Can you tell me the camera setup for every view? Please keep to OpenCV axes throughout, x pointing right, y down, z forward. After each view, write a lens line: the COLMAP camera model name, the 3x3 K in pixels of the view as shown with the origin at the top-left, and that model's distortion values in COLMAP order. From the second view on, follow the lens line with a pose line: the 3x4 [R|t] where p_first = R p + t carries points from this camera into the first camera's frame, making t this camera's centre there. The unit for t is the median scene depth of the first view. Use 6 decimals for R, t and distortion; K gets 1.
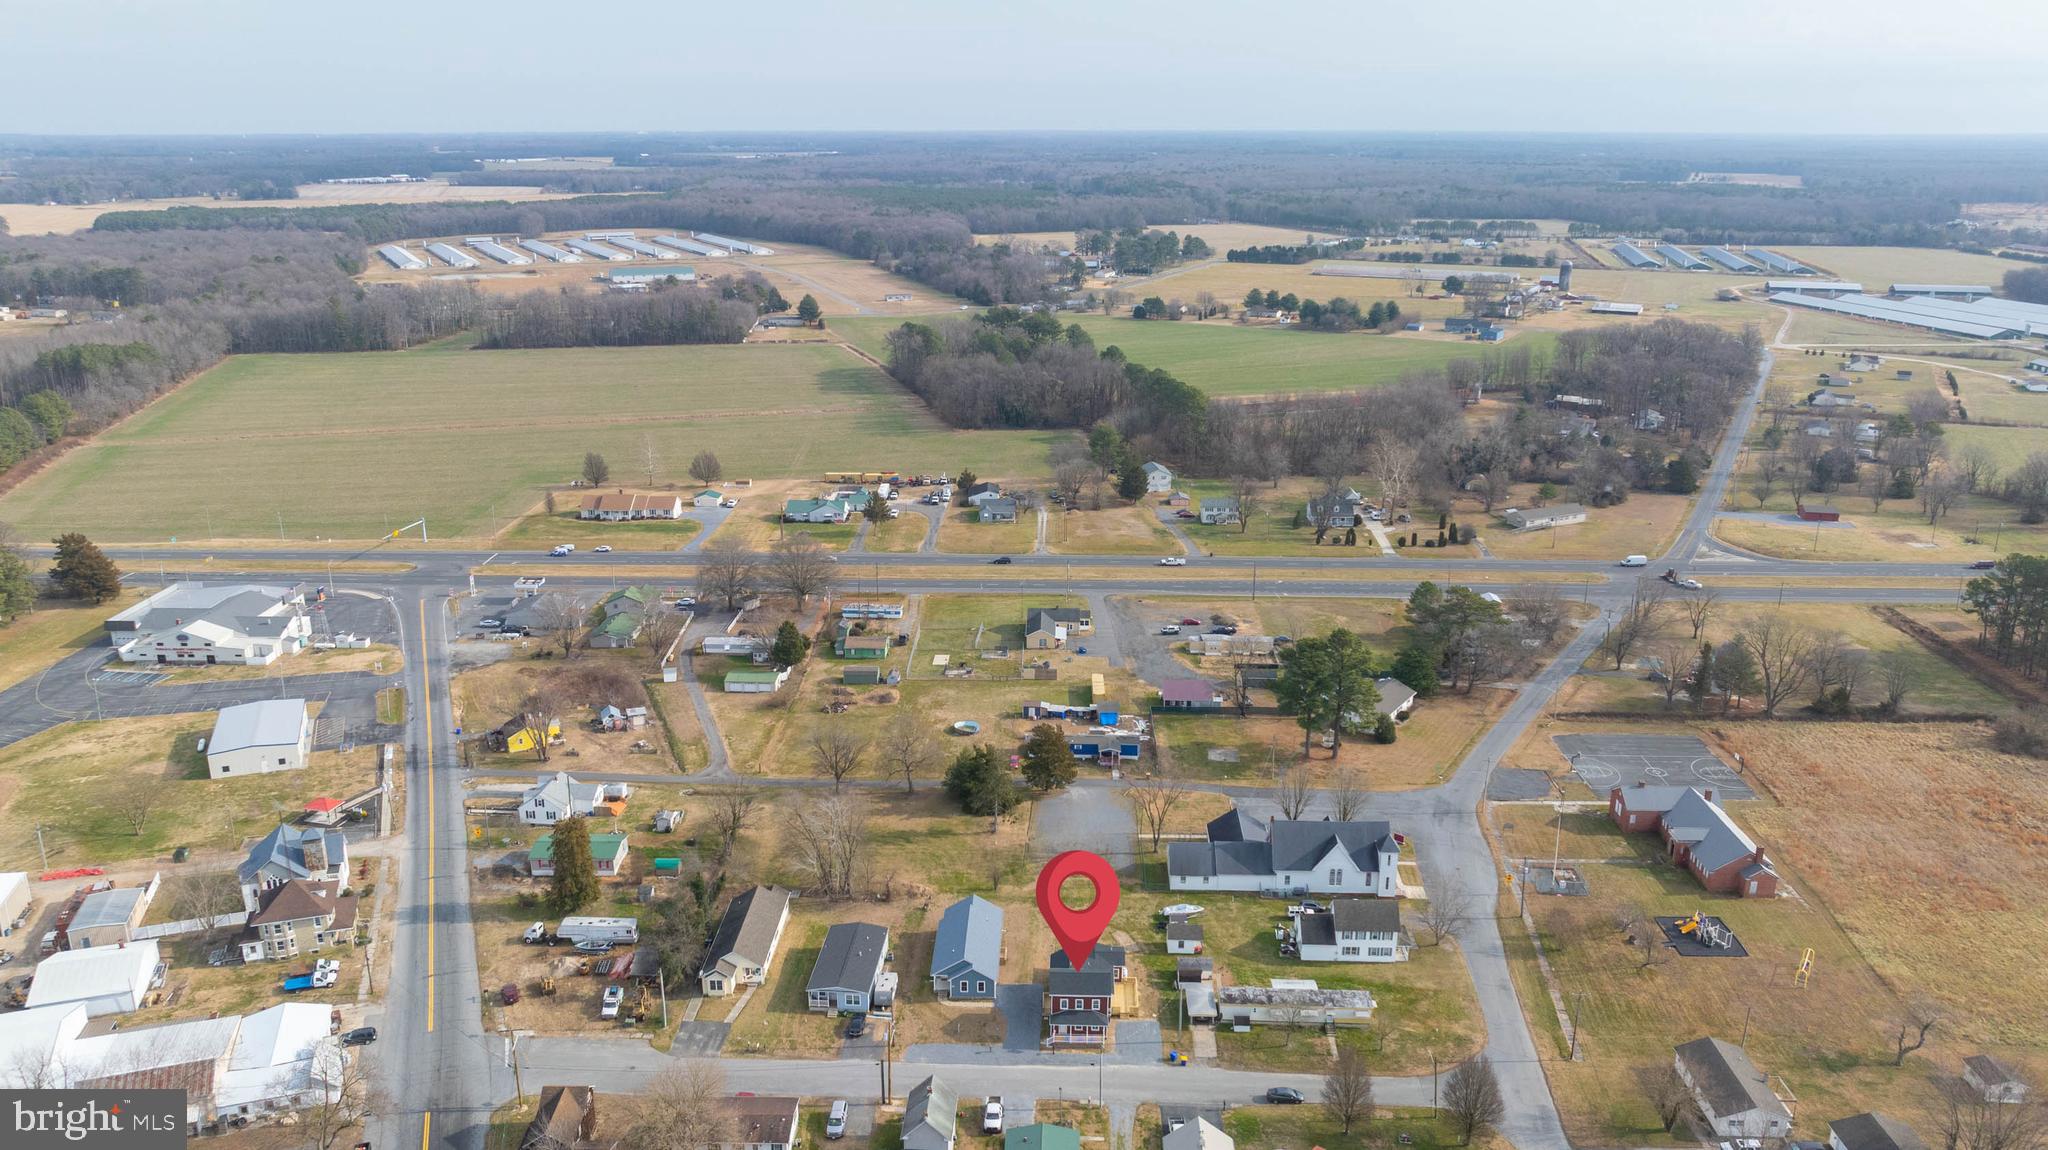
lens RADIAL K [[1578.7, 0, 1024.0], [0, 1578.7, 575.0], [0, 0, 1]] dist [-0.004855, -0.001291]
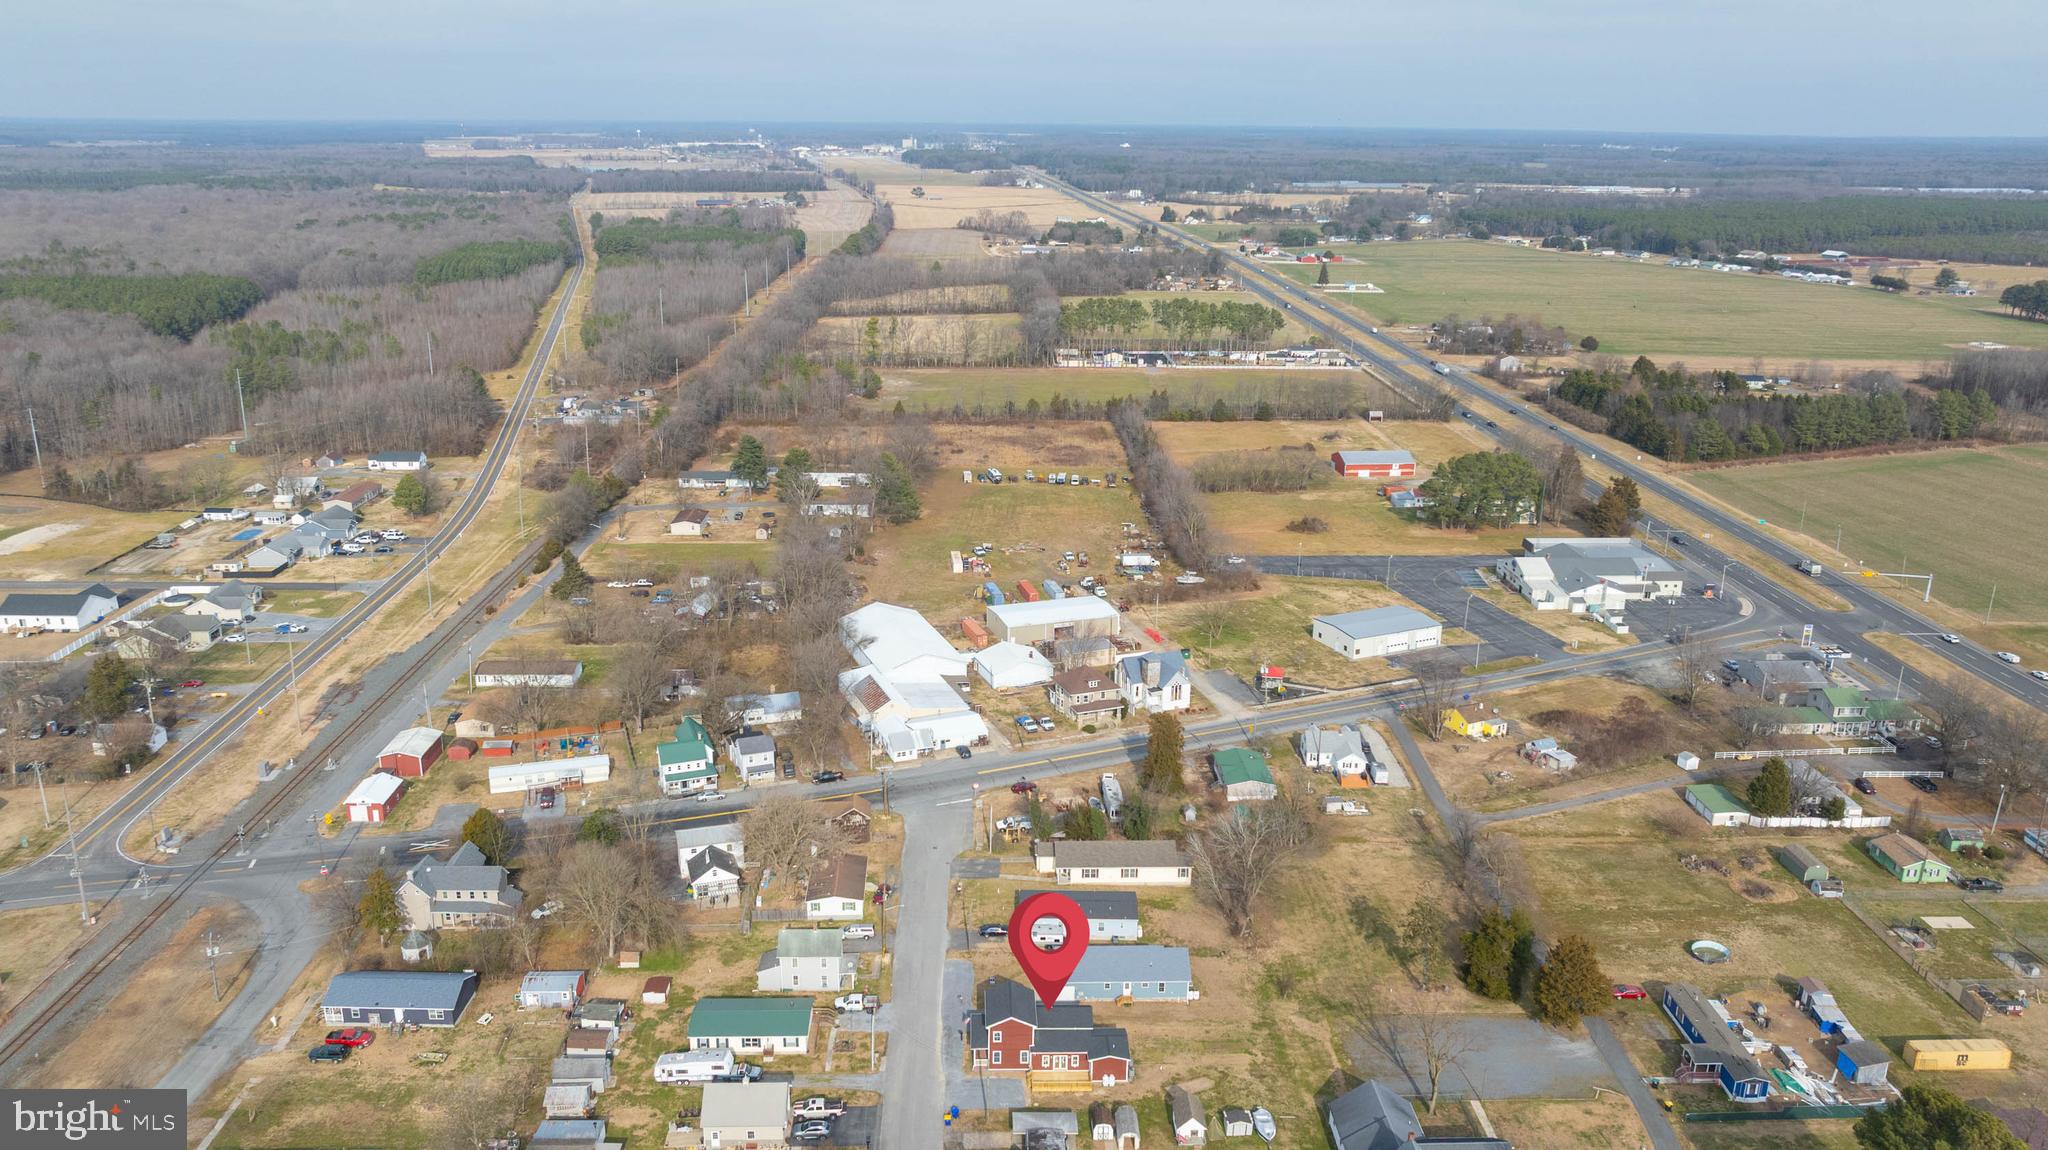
lens RADIAL K [[1442.5, 0, 1024.0], [0, 1442.5, 575.0], [0, 0, 1]] dist [-0.006663, -0.002053]
pose [[0.075553, 0.311794, -0.947141, 0.710389], [-0.286155, 0.916683, 0.278940, -0.223958], [0.955200, 0.249954, 0.158480, 0.669162]]
